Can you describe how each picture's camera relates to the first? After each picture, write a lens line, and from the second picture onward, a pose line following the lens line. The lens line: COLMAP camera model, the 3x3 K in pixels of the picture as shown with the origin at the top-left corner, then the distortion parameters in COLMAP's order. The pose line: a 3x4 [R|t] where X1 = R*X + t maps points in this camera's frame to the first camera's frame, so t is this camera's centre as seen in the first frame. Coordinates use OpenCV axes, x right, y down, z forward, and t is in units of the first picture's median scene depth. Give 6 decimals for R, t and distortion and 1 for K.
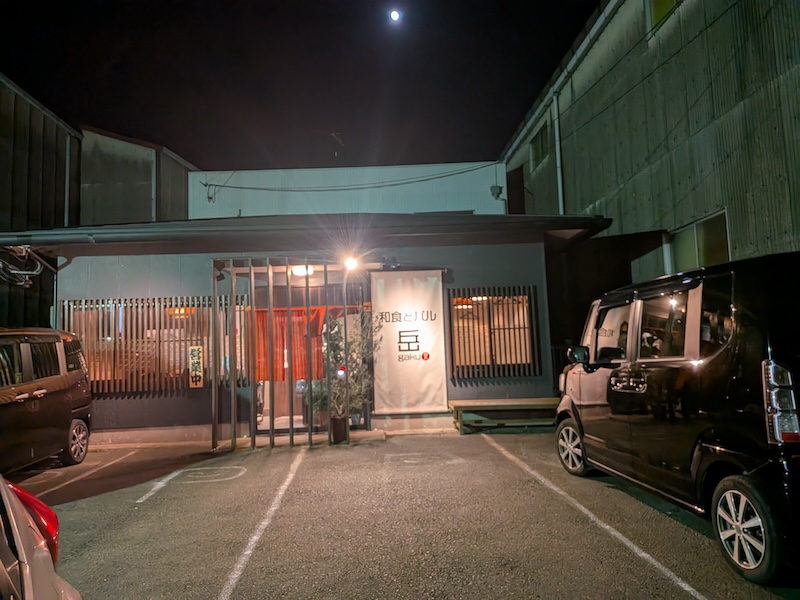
lens RADIAL K [[590.9, 0, 399.5], [0, 590.9, 300.1], [0, 0, 1]] dist [0.005026, -0.016786]
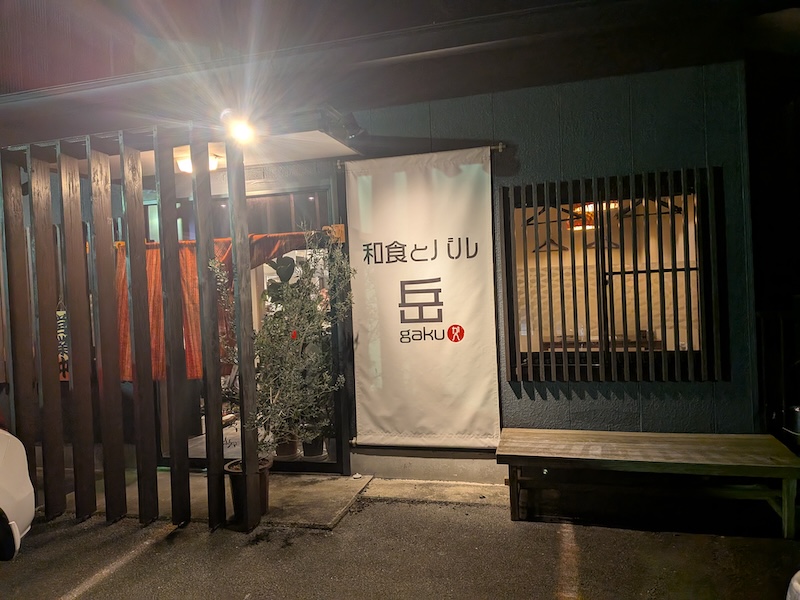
lens RADIAL K [[550.4, 0, 398.4], [0, 550.4, 303.1], [0, 0, 1]] dist [0.011927, -0.005234]
pose [[0.959683, 0.001103, -0.281082, 0.124737], [0.034506, 0.991966, 0.121705, 0.015044], [0.278958, -0.126497, 0.951935, 0.565654]]
